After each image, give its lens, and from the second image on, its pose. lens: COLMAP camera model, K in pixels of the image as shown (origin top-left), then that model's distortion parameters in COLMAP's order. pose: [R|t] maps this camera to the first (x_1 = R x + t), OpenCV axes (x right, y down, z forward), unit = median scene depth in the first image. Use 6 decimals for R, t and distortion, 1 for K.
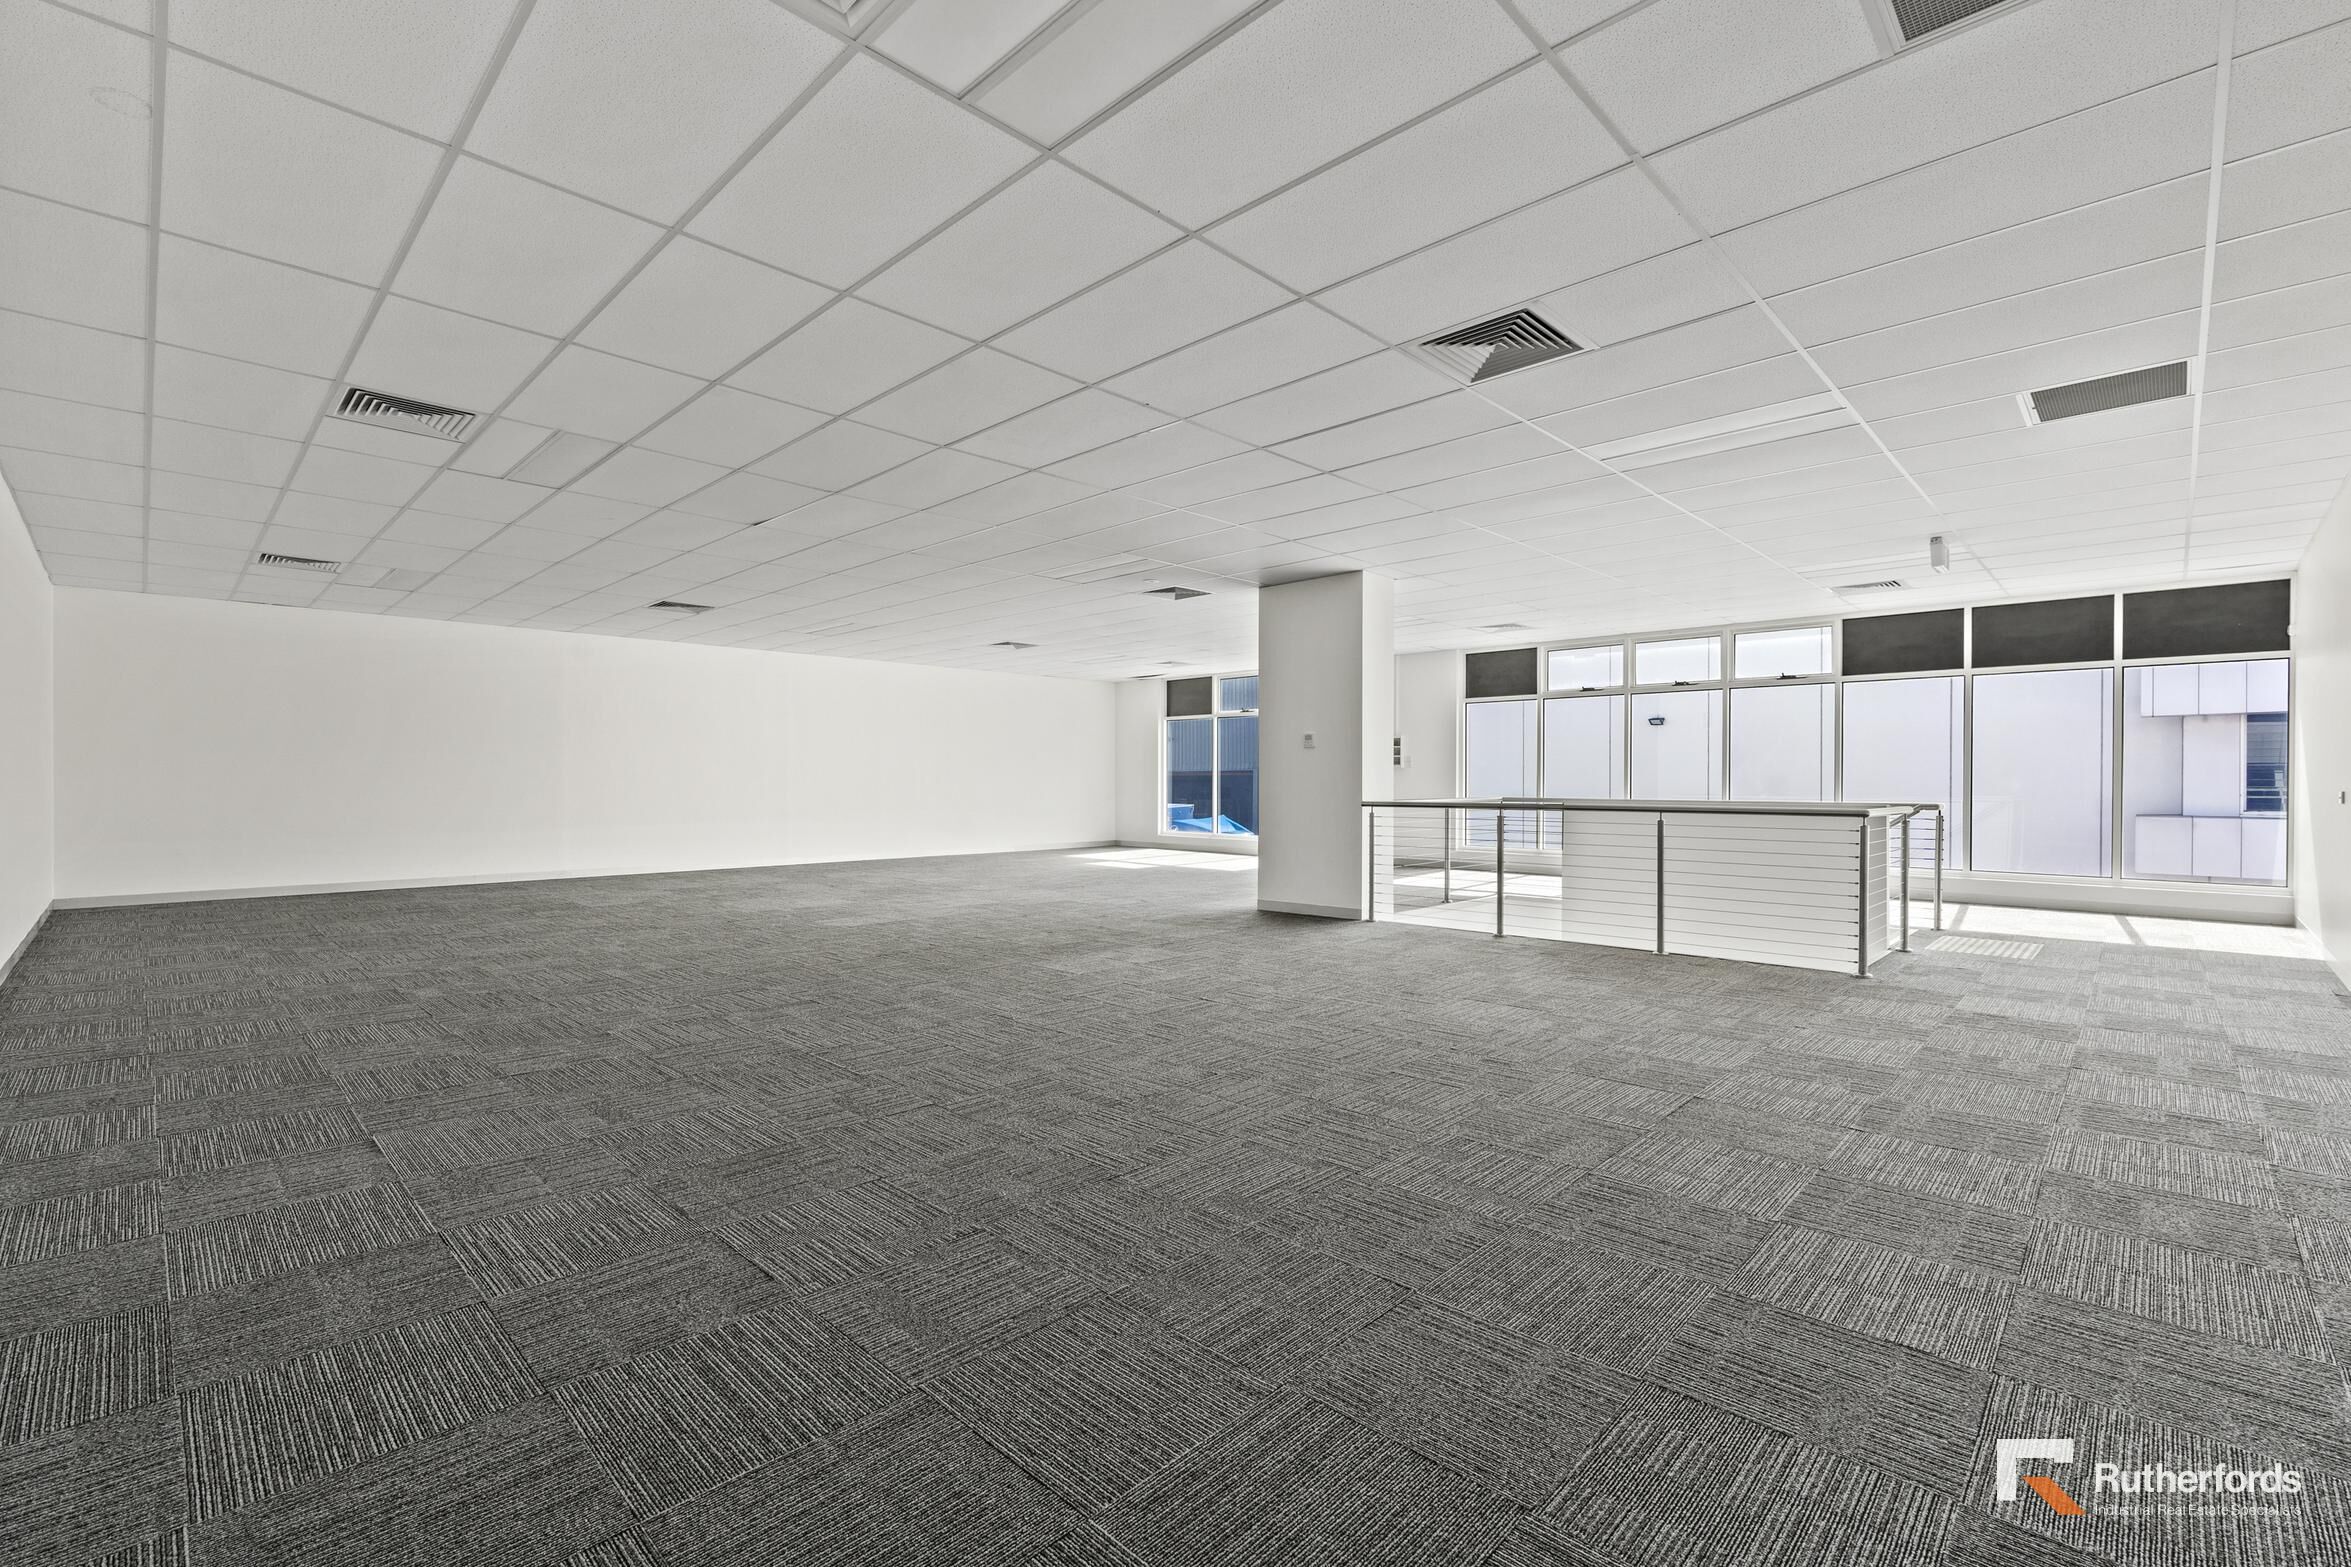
lens RADIAL K [[1050.4, 0, 1199.7], [0, 1050.4, 788.5], [0, 0, 1]] dist [-0.009123, 0.000152]
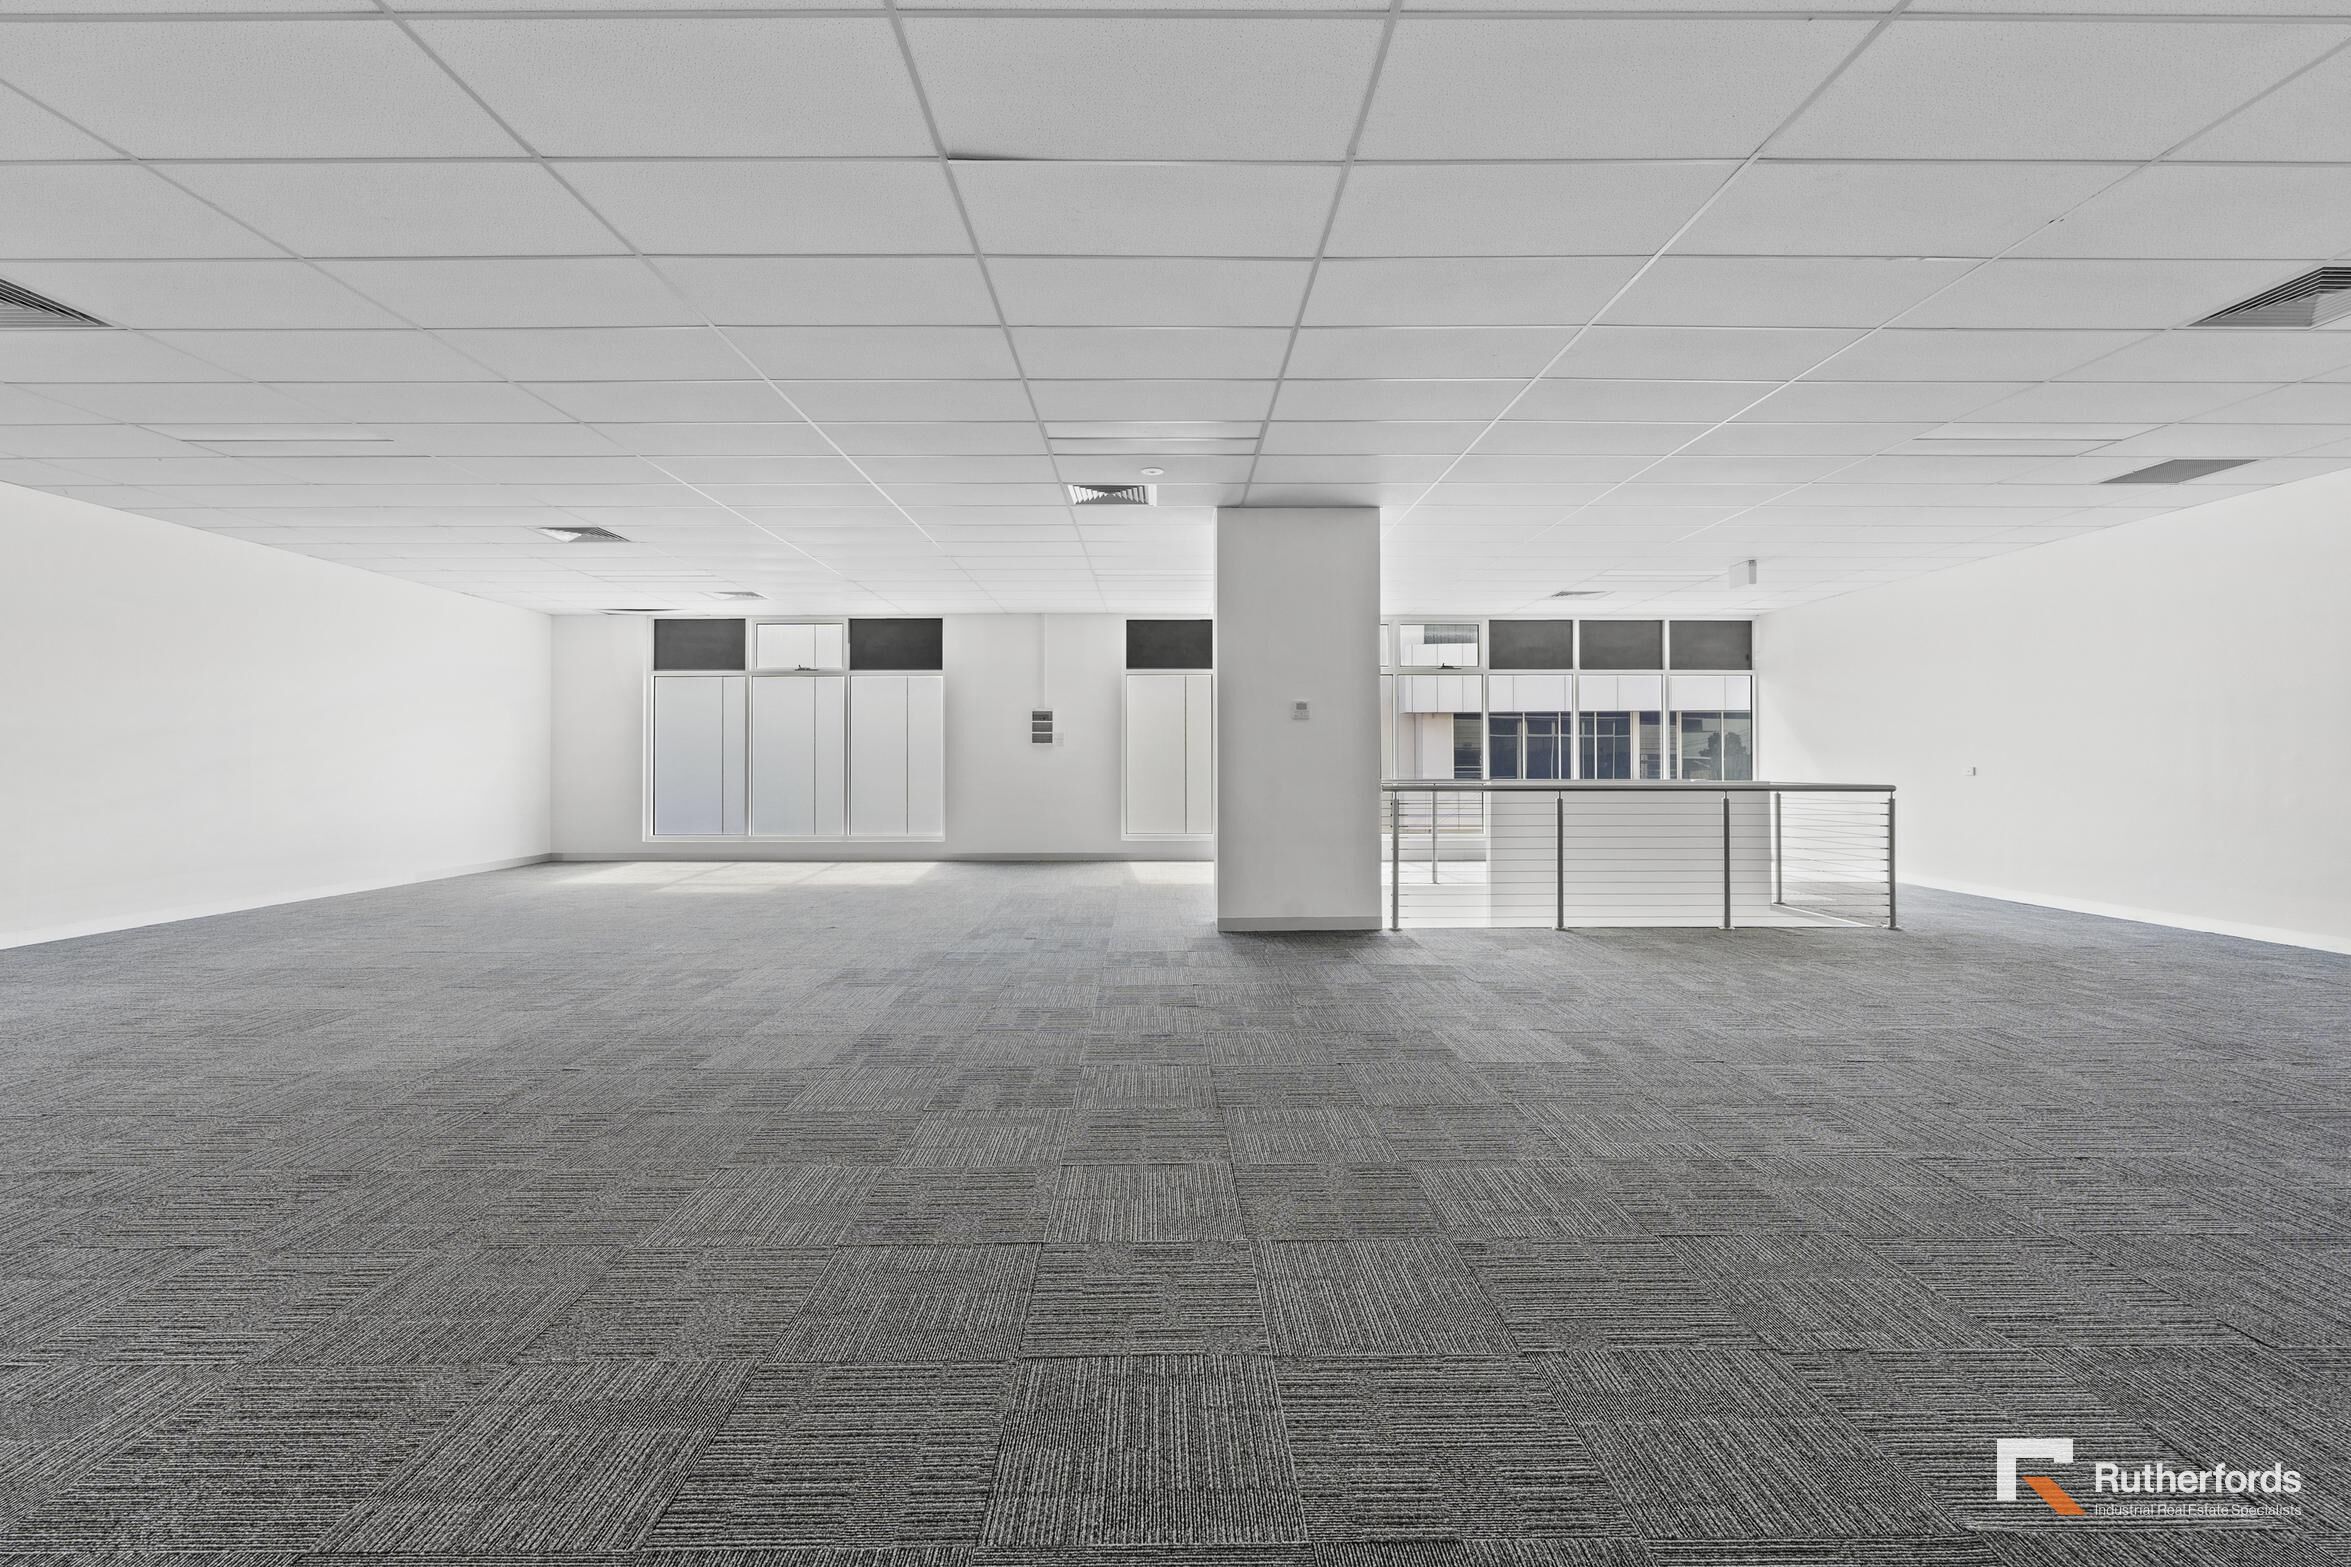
lens RADIAL K [[1050.4, 0, 1175.5], [0, 1050.4, 736.9], [0, 0, 1]] dist [-0.009123, 0.000152]
pose [[0.710414, 0.014651, 0.703631, -0.518129], [0.007504, 0.999569, -0.028389, -0.003836], [-0.703744, 0.025448, 0.709998, 0.503493]]
